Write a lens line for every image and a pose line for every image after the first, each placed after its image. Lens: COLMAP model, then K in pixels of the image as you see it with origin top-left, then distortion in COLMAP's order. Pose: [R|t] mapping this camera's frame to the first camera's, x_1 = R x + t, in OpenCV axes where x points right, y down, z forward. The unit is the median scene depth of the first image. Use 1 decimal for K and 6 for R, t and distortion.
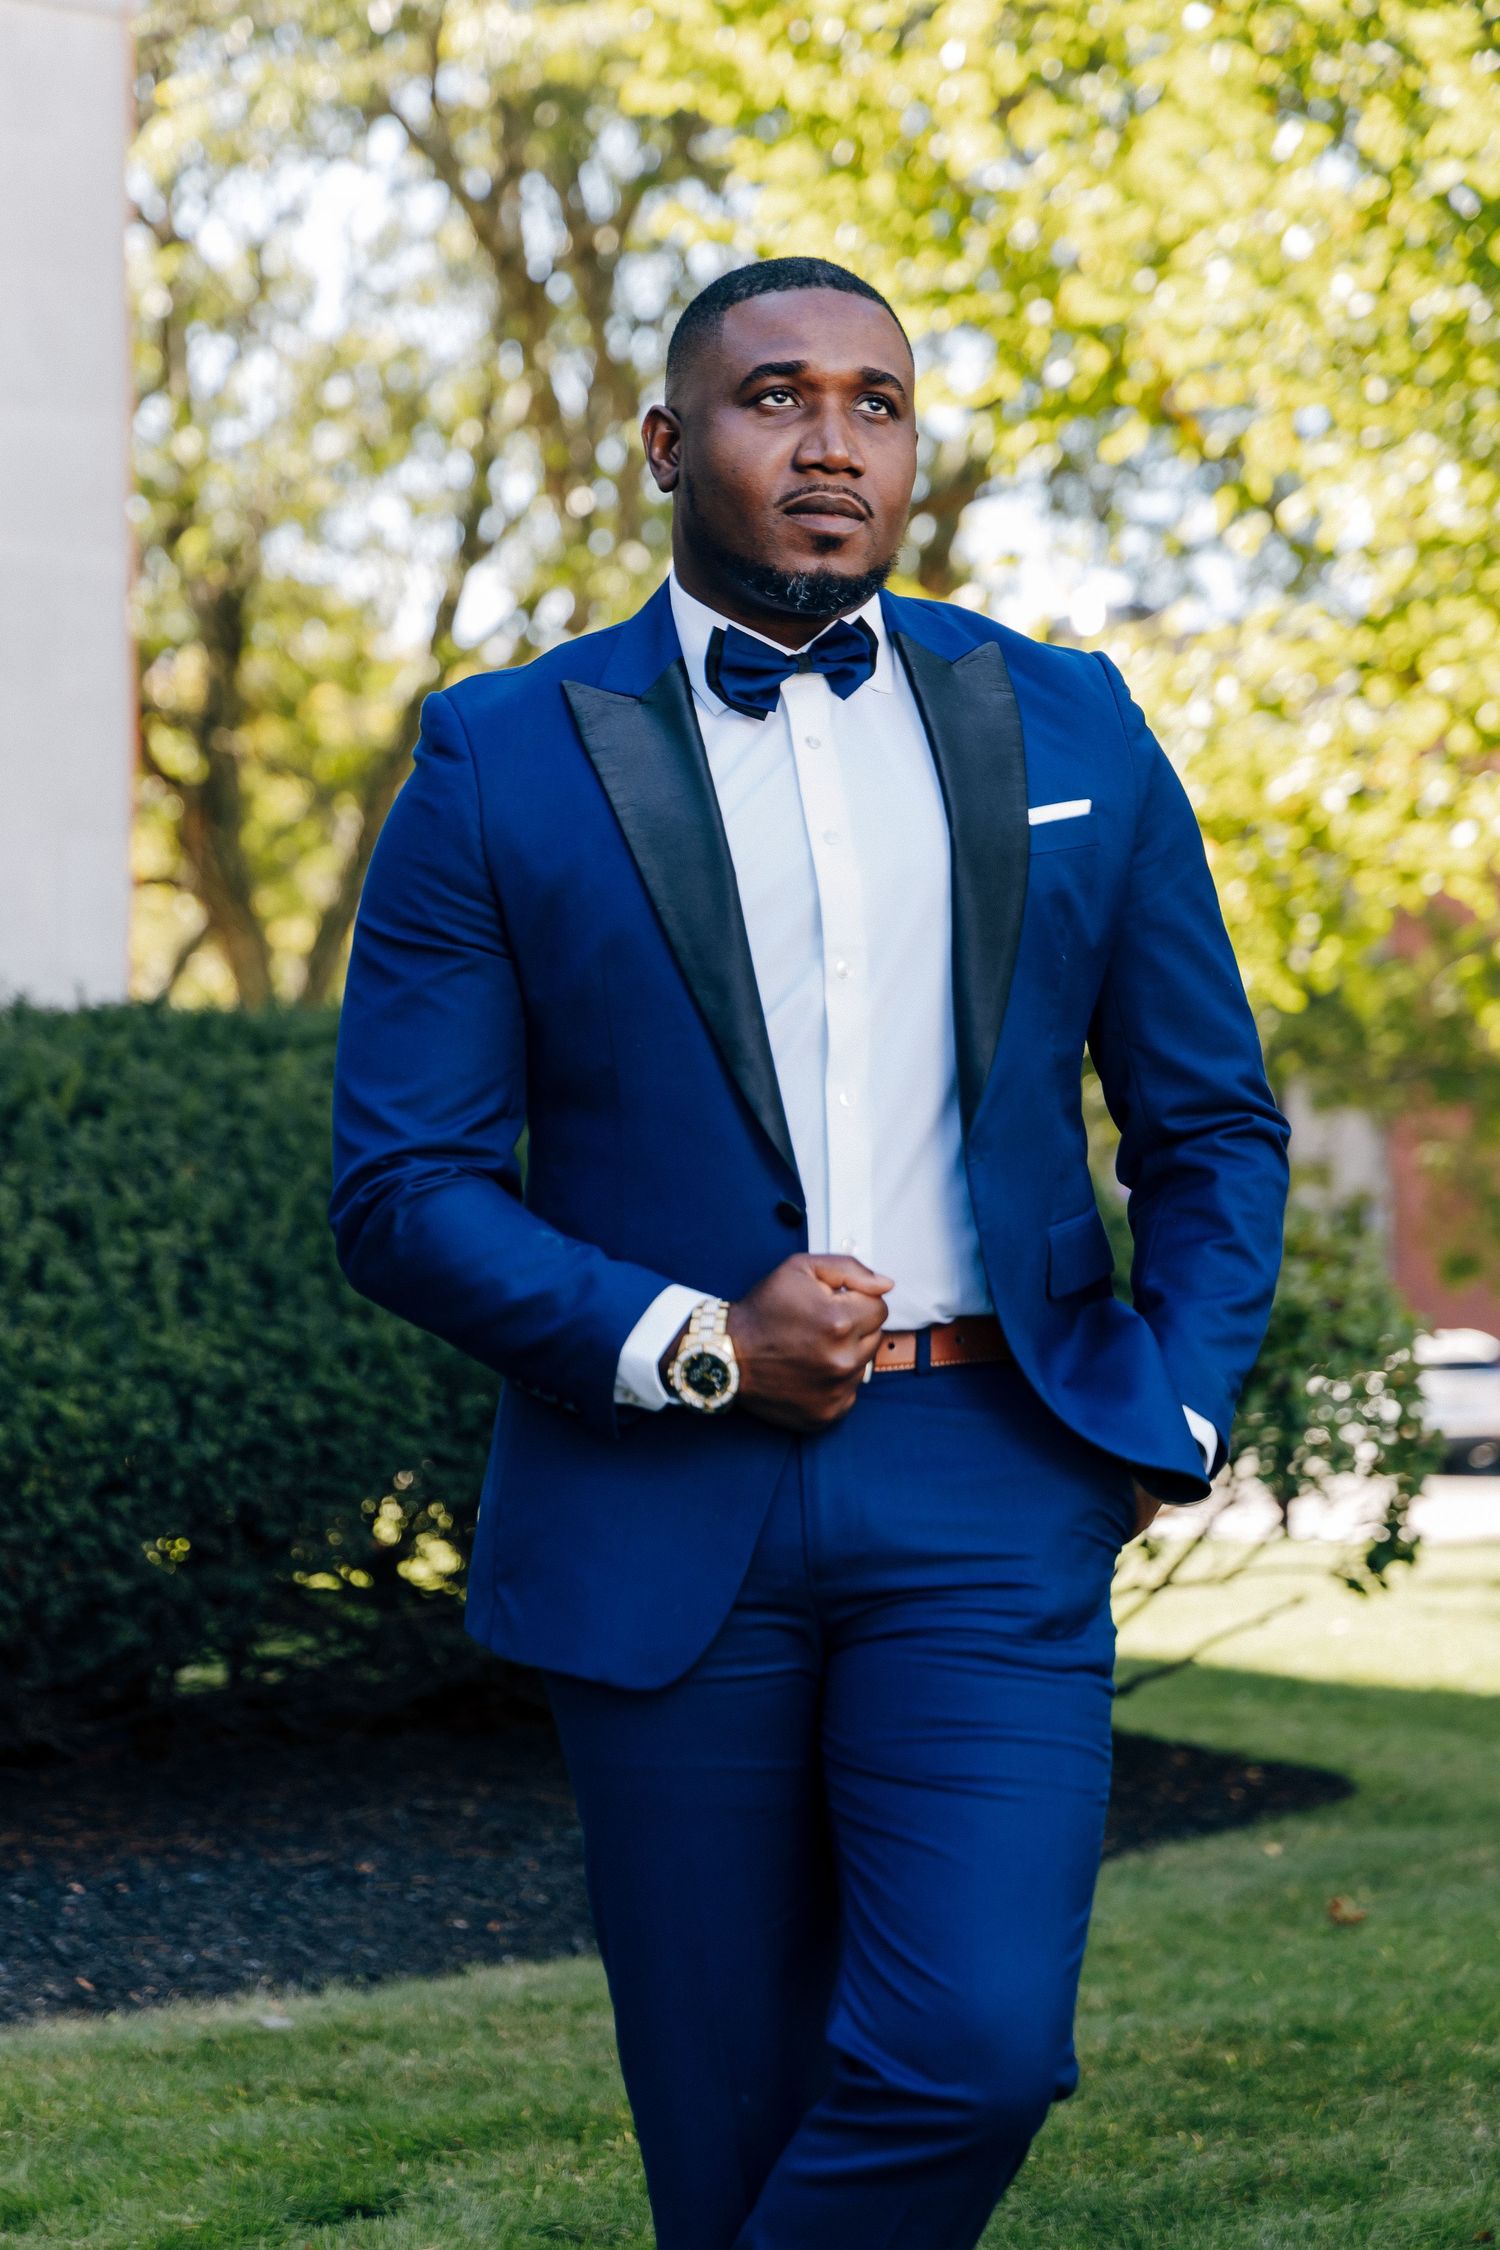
lens RADIAL K [[6087.3, 0, 731.1], [0, 6087.3, 1102.4], [0, 0, 1]] dist [0.080836, 0.000000]
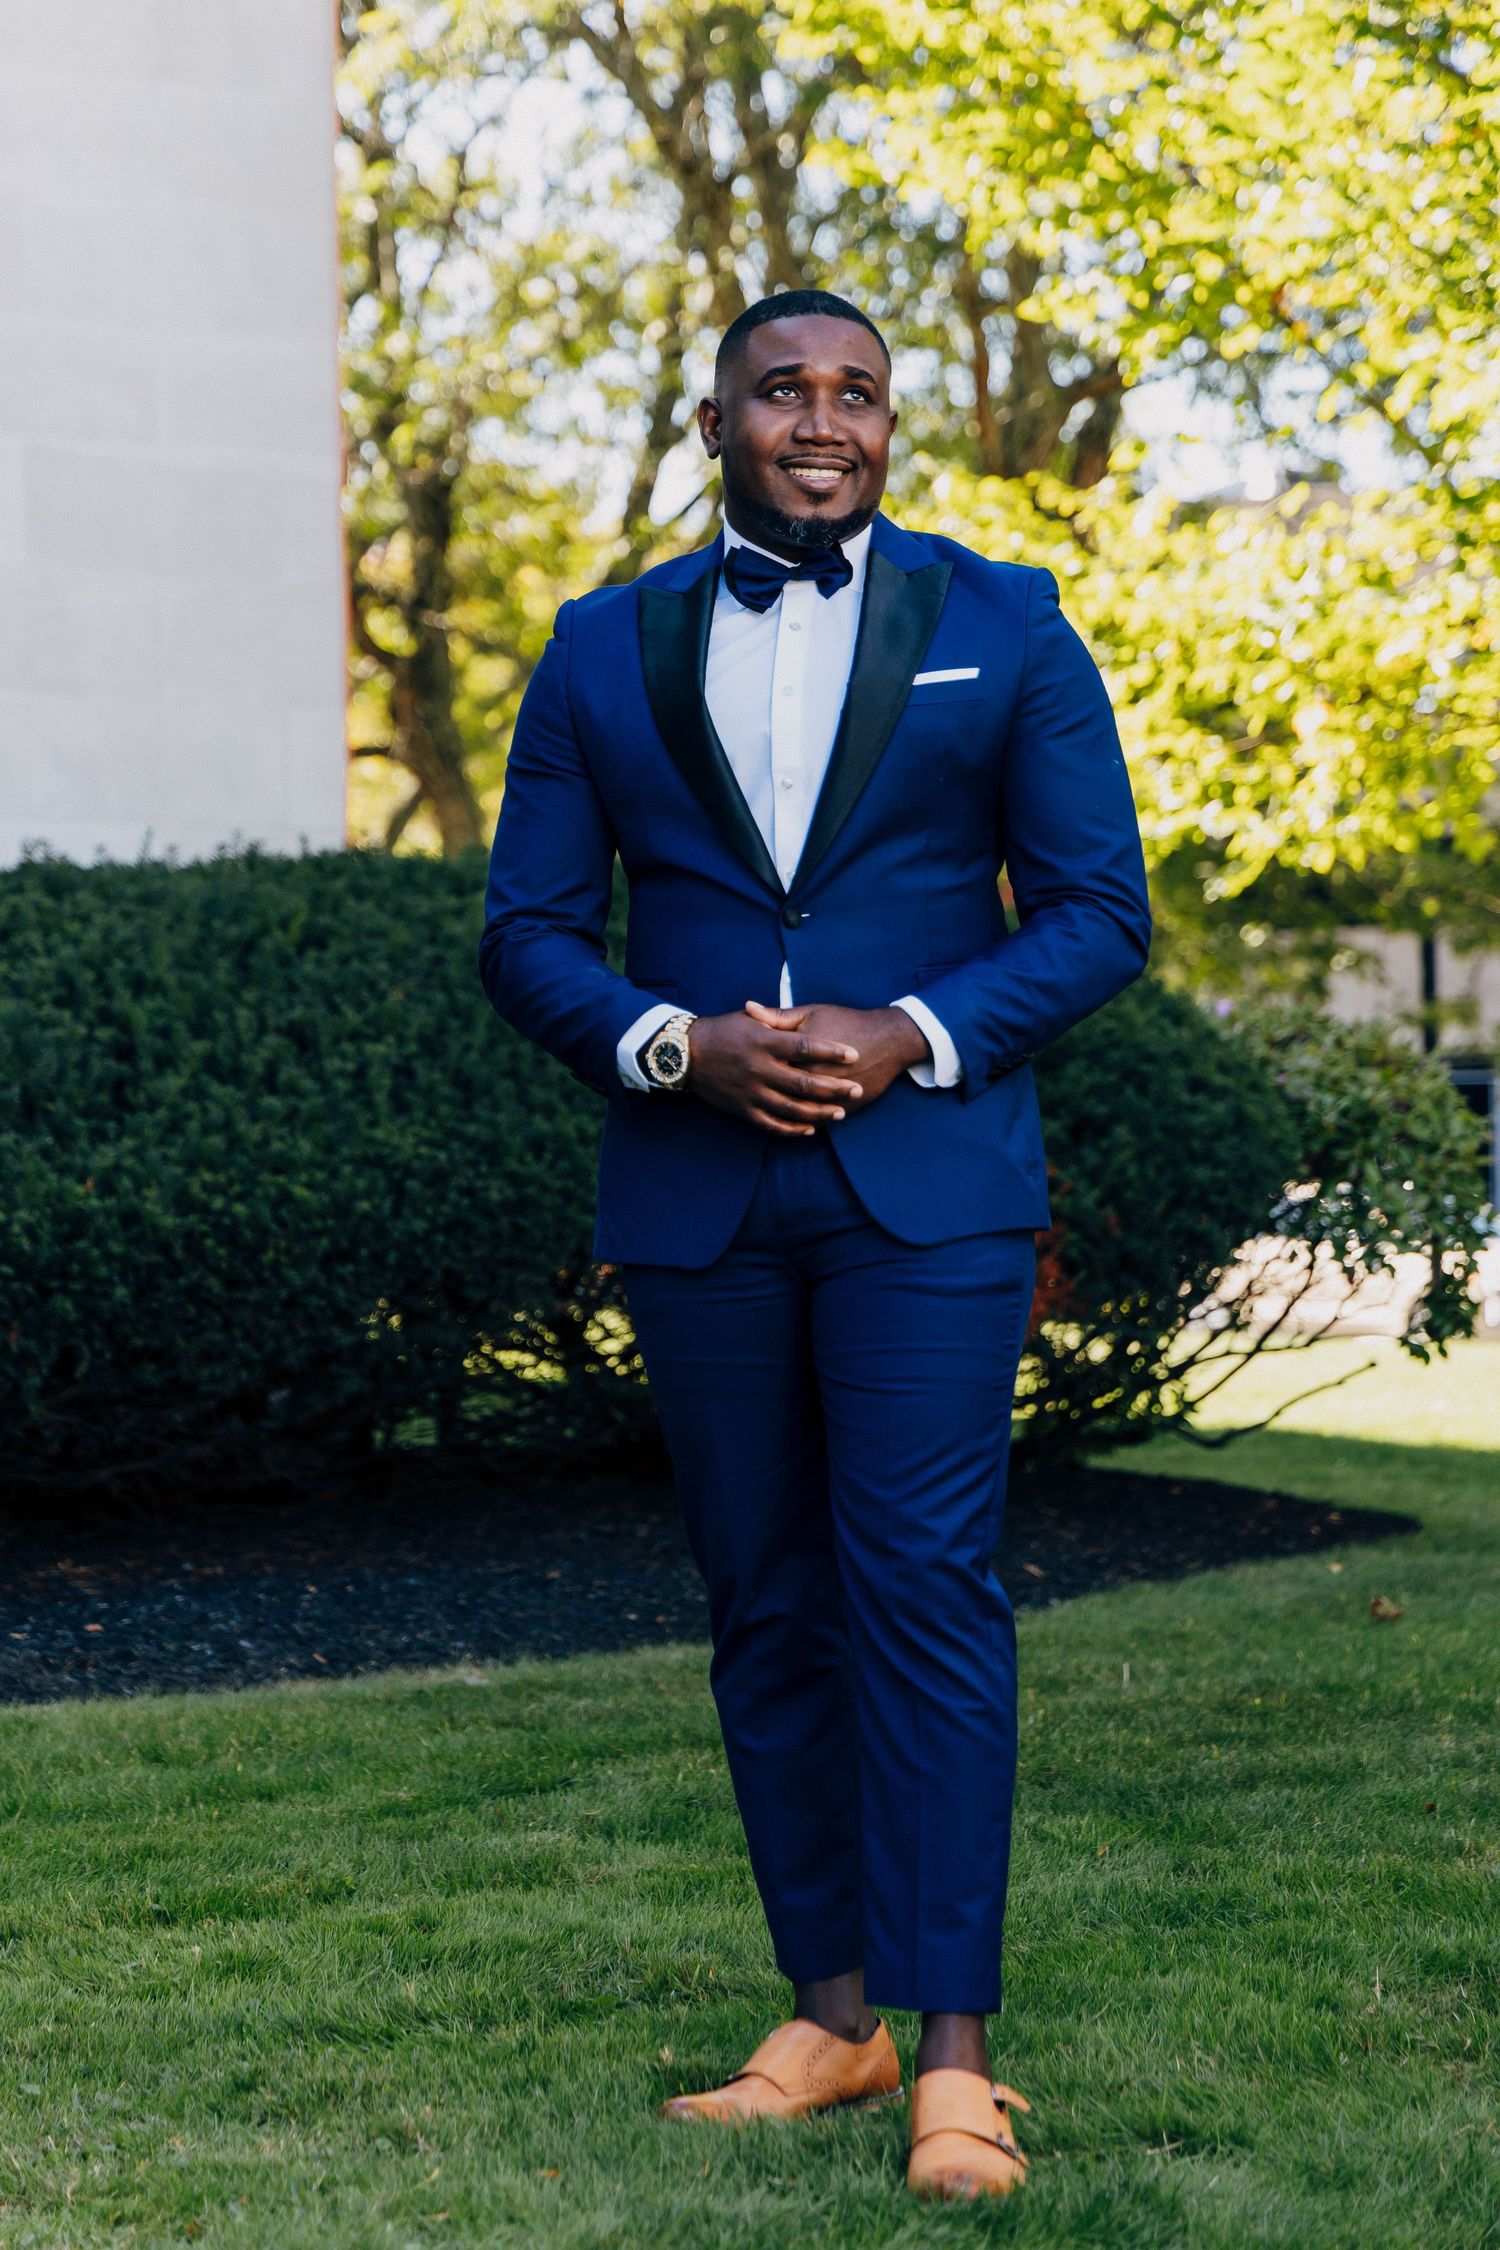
lens RADIAL K [[5888.2, 0, 715.9], [0, 5888.2, 1061.4], [0, 0, 1]] dist [0.092059, 0.000000]
pose [[0.999281, -0.009850, -0.036604, 0.014033], [0.010470, 0.999804, 0.016780, 0.006201], [0.036431, -0.017152, 0.999189, -0.138070]]
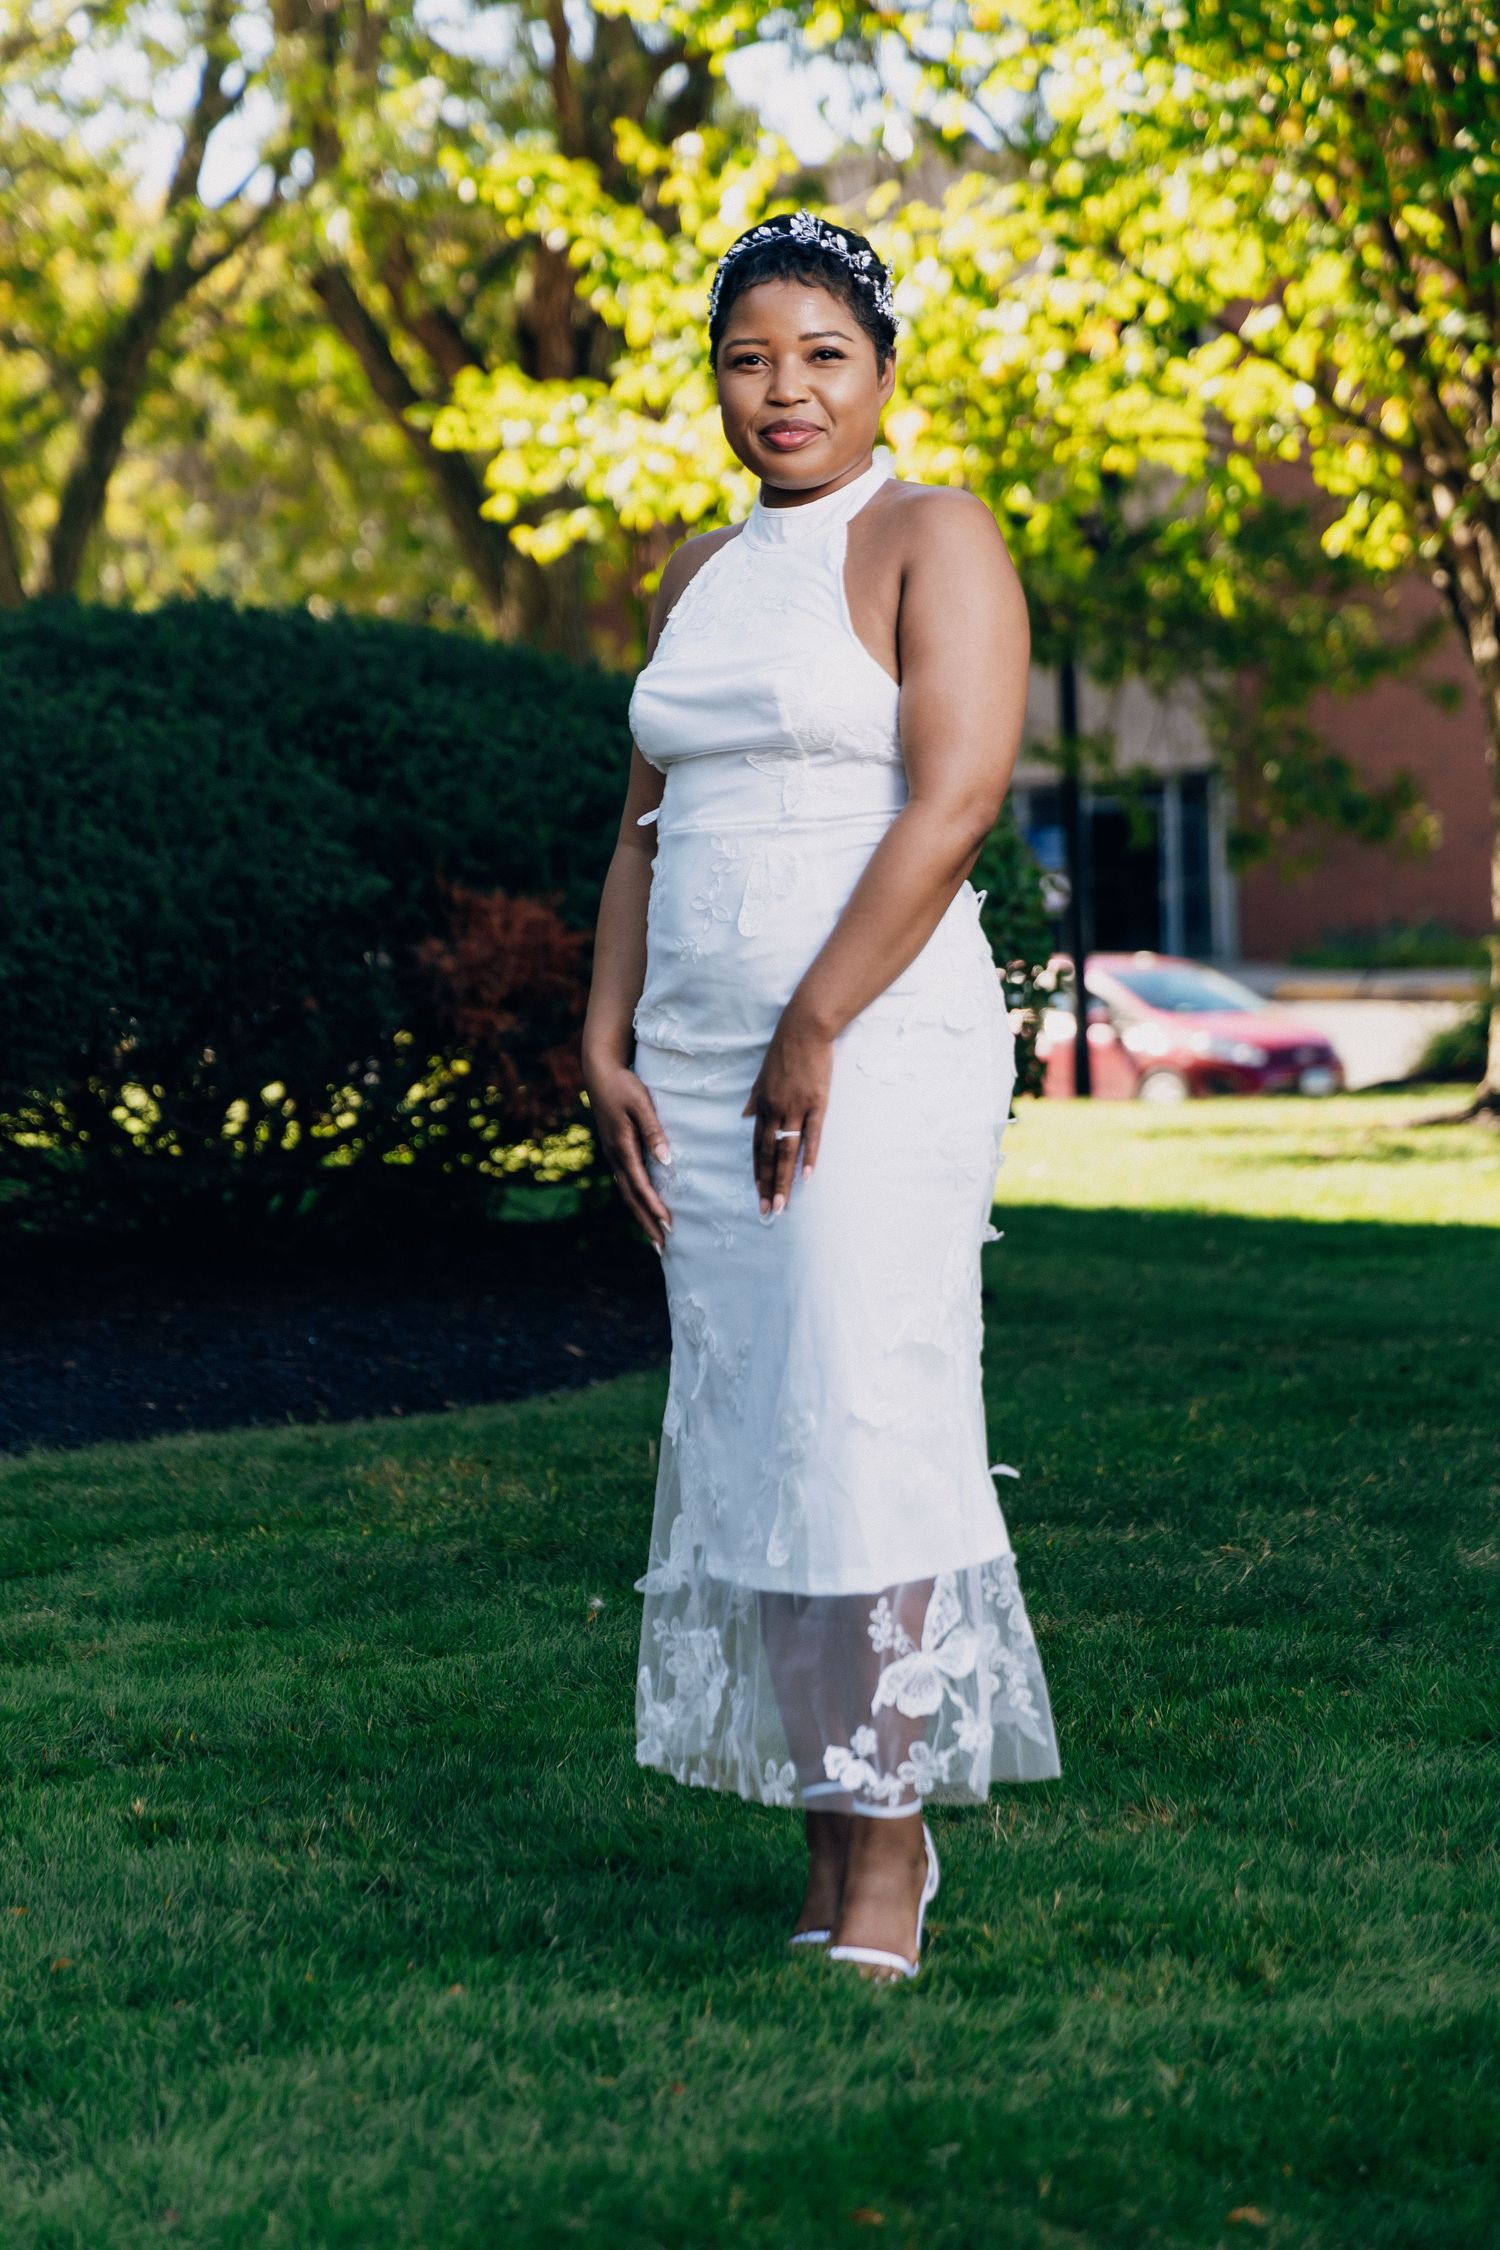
lens RADIAL K [[6641.1, 0, 766.2], [0, 6641.1, 1117.0], [0, 0, 1]] dist [0.095716, 0.000000]
pose [[0.999183, -0.025330, 0.031507, 0.031037], [0.023186, 0.997506, 0.066661, -0.001115], [-0.033117, -0.065876, 0.997278, -0.236317]]
